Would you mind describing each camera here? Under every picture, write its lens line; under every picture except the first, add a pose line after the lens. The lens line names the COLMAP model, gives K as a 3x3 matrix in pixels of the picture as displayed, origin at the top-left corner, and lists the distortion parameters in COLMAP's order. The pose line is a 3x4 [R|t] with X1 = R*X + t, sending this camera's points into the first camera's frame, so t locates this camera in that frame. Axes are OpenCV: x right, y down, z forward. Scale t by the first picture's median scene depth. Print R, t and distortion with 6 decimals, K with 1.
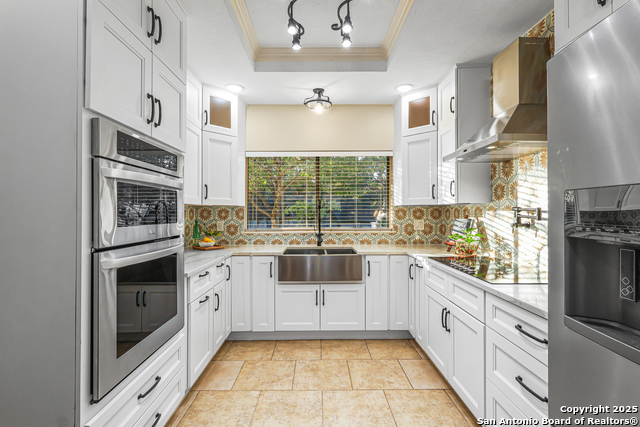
lens RADIAL K [[296.4, 0, 318.1], [0, 296.4, 211.0], [0, 0, 1]] dist [-0.004923, -0.000209]
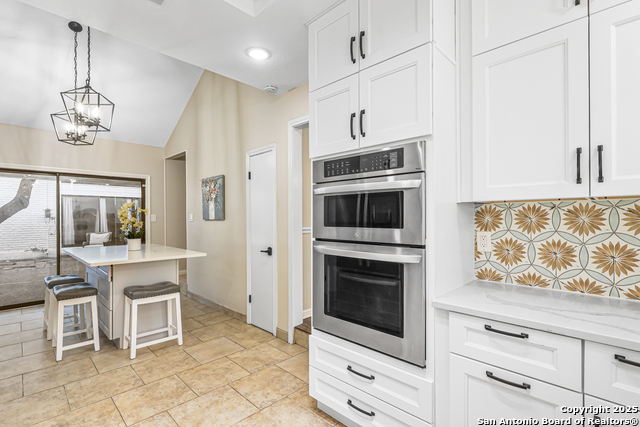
lens RADIAL K [[296.4, 0, 318.6], [0, 296.4, 217.8], [0, 0, 1]] dist [-0.004923, -0.000209]
pose [[-0.706636, 0.002105, -0.707574, 0.167951], [0.005754, 0.999980, -0.002771, 0.006406], [0.707554, -0.006030, -0.706634, 0.839999]]
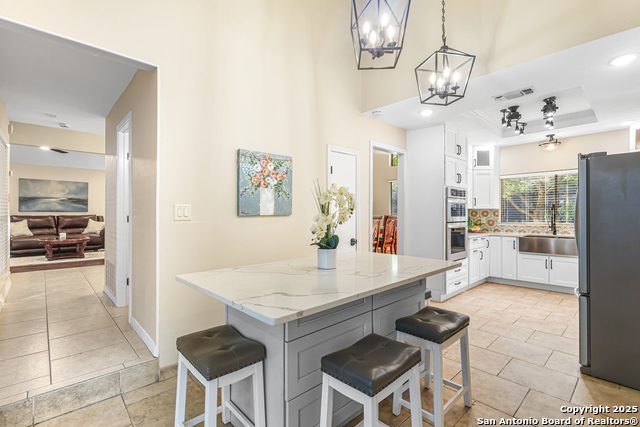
lens RADIAL K [[296.4, 0, 317.4], [0, 296.4, 214.8], [0, 0, 1]] dist [-0.004923, -0.000209]
pose [[0.673559, 0.000137, -0.739133, 0.354055], [0.006447, 0.999961, 0.006060, 0.000834], [0.739105, -0.008847, 0.673532, -1.058430]]
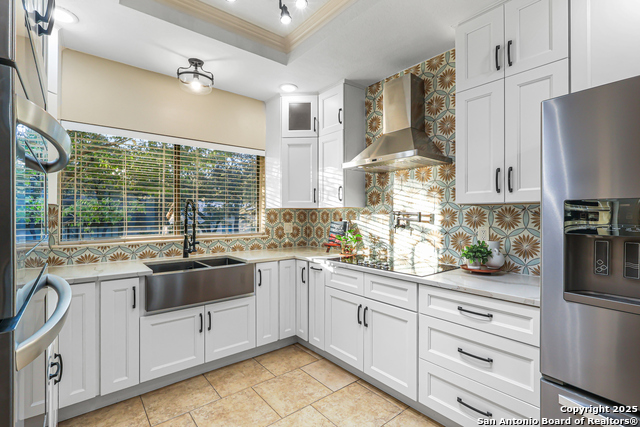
lens RADIAL K [[296.4, 0, 320.0], [0, 296.4, 214.7], [0, 0, 1]] dist [-0.004923, -0.000209]
pose [[0.778504, 0.003181, 0.627632, -0.254596], [-0.004739, 0.999988, 0.000810, 0.001170], [-0.627622, -0.003605, 0.778510, 0.185144]]
